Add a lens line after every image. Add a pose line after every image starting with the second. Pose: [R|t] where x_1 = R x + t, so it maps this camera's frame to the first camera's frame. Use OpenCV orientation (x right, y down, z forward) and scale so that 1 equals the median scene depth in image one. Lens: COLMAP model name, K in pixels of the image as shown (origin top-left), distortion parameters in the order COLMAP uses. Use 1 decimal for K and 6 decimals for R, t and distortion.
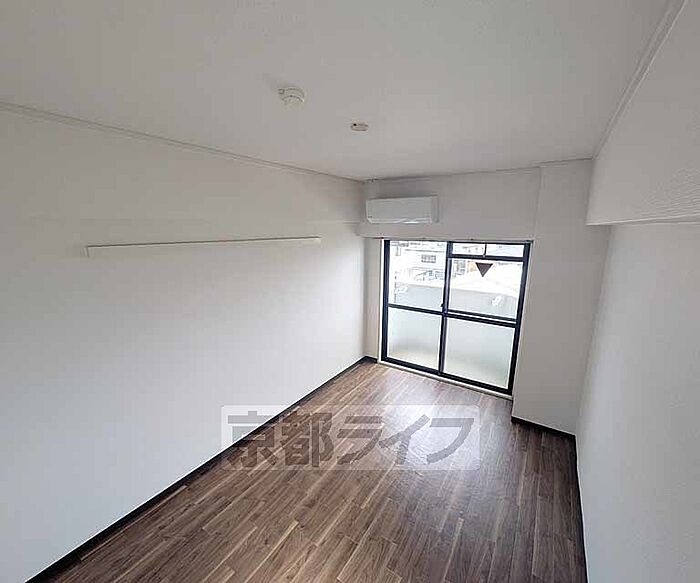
lens RADIAL K [[314.0, 0, 350.0], [0, 314.0, 291.5], [0, 0, 1]] dist [0.027575, -0.000051]
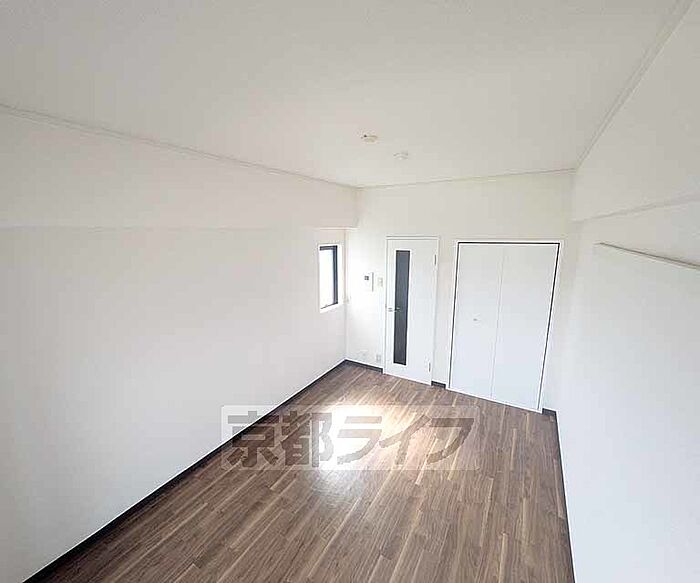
lens RADIAL K [[313.2, 0, 334.8], [0, 313.2, 291.9], [0, 0, 1]] dist [0.001616, 0.000601]
pose [[-0.999545, 0.013267, -0.027071, 0.084056], [0.001672, 0.920986, 0.389592, -0.205087], [0.030101, 0.389370, -0.920589, 1.007250]]
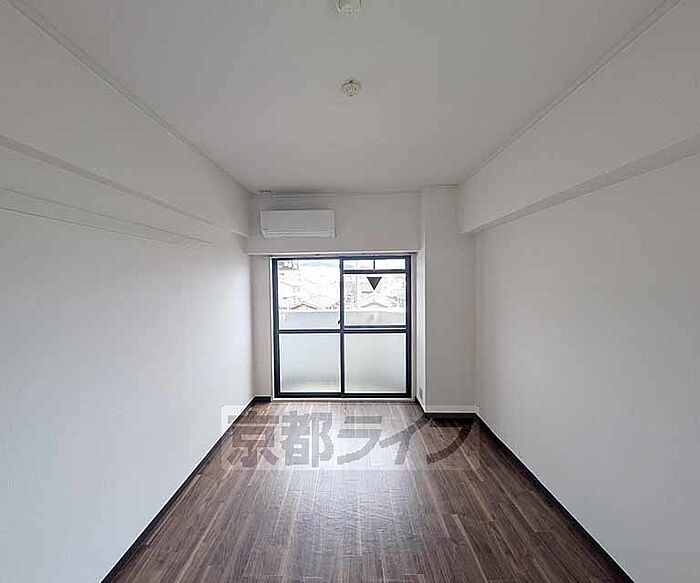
lens RADIAL K [[317.3, 0, 340.3], [0, 317.3, 292.0], [0, 0, 1]] dist [0.020882, -0.000322]
pose [[0.851581, -0.034715, 0.523073, -0.232411], [0.122932, 0.983206, -0.134885, 0.089193], [-0.509606, 0.179167, 0.841547, 0.150166]]
